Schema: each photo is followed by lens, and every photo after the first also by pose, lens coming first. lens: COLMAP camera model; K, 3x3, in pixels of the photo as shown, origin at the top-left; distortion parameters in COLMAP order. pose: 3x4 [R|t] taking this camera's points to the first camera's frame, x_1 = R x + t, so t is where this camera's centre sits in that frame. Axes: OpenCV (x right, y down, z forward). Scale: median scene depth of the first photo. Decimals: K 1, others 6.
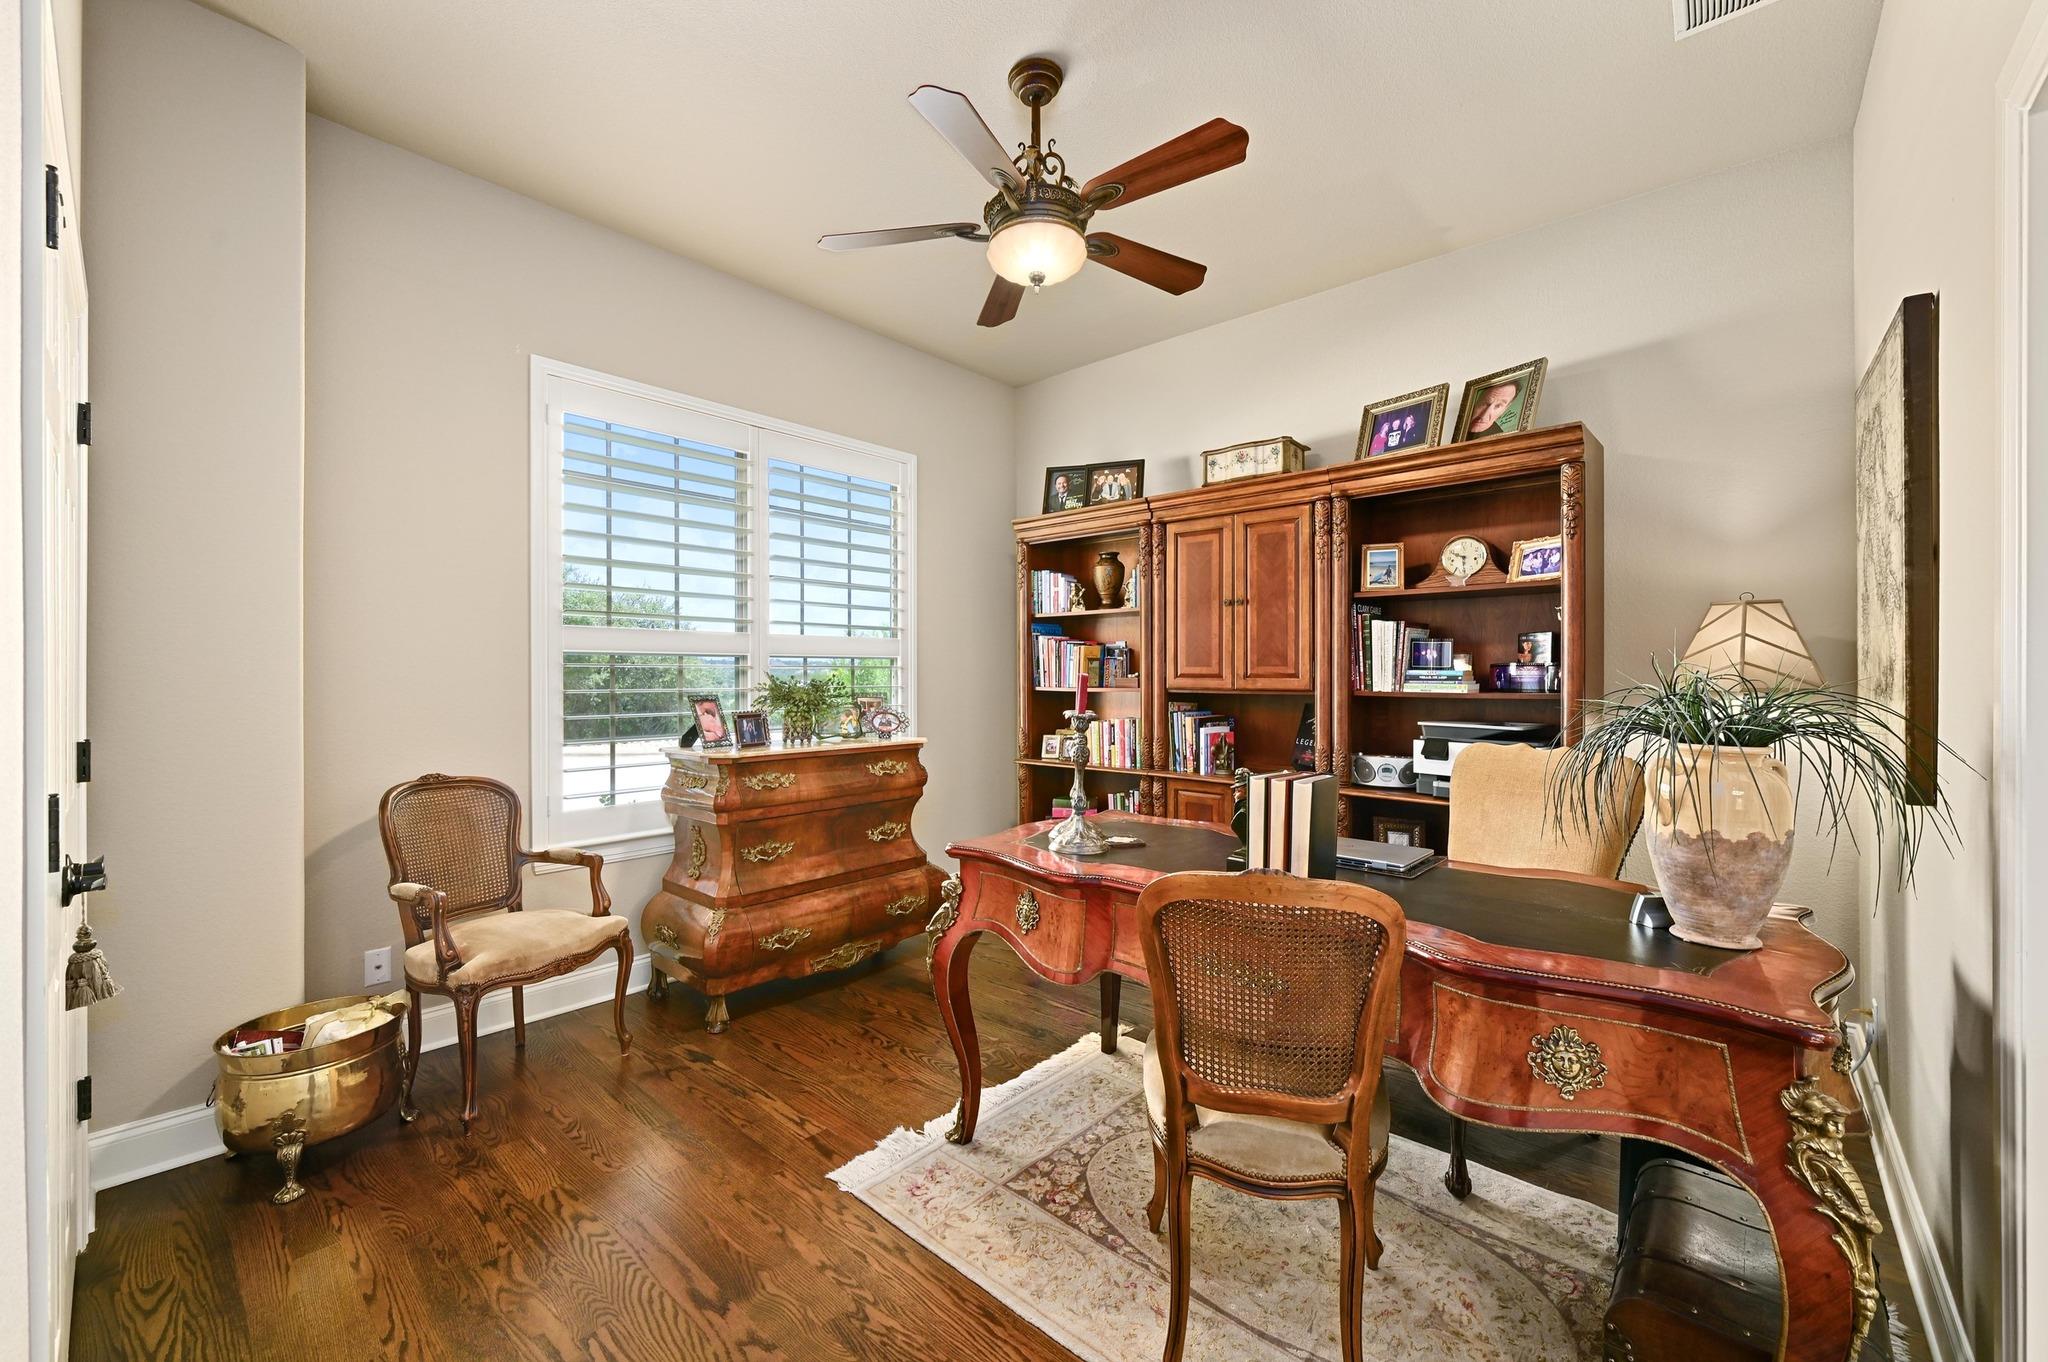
lens RADIAL K [[798.3, 0, 1031.1], [0, 798.3, 680.8], [0, 0, 1]] dist [-0.001009, -0.000077]
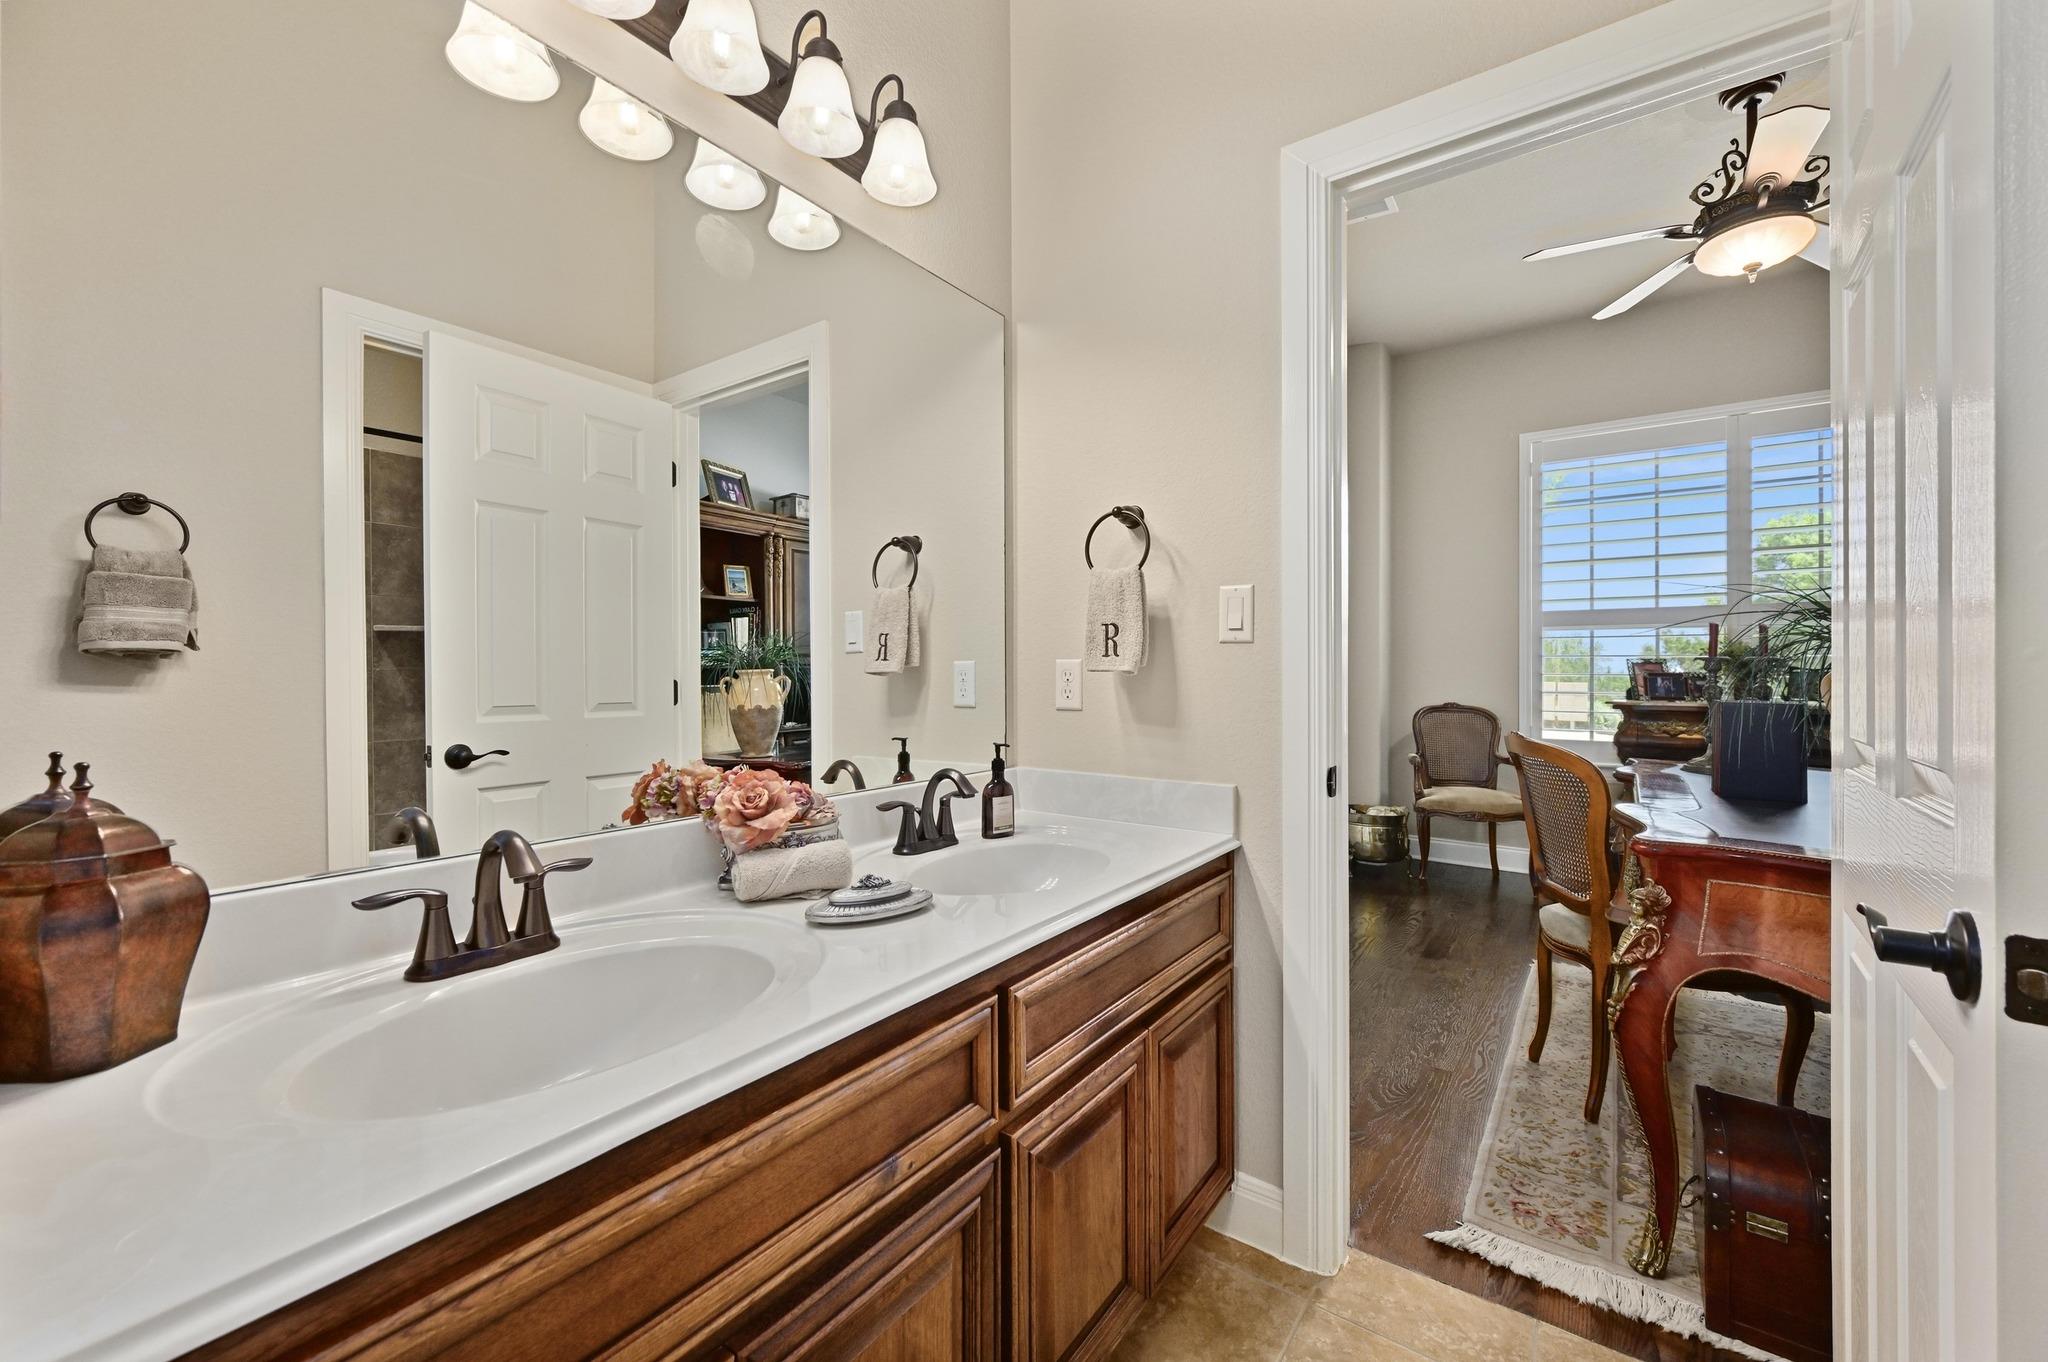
lens RADIAL K [[798.3, 0, 1031.1], [0, 798.3, 680.8], [0, 0, 1]] dist [-0.001009, -0.000077]
pose [[0.099819, 0.011396, -0.994940, 0.904177], [-0.004328, 0.999930, 0.011019, 0.054946], [0.994996, 0.003206, 0.099861, -0.093021]]
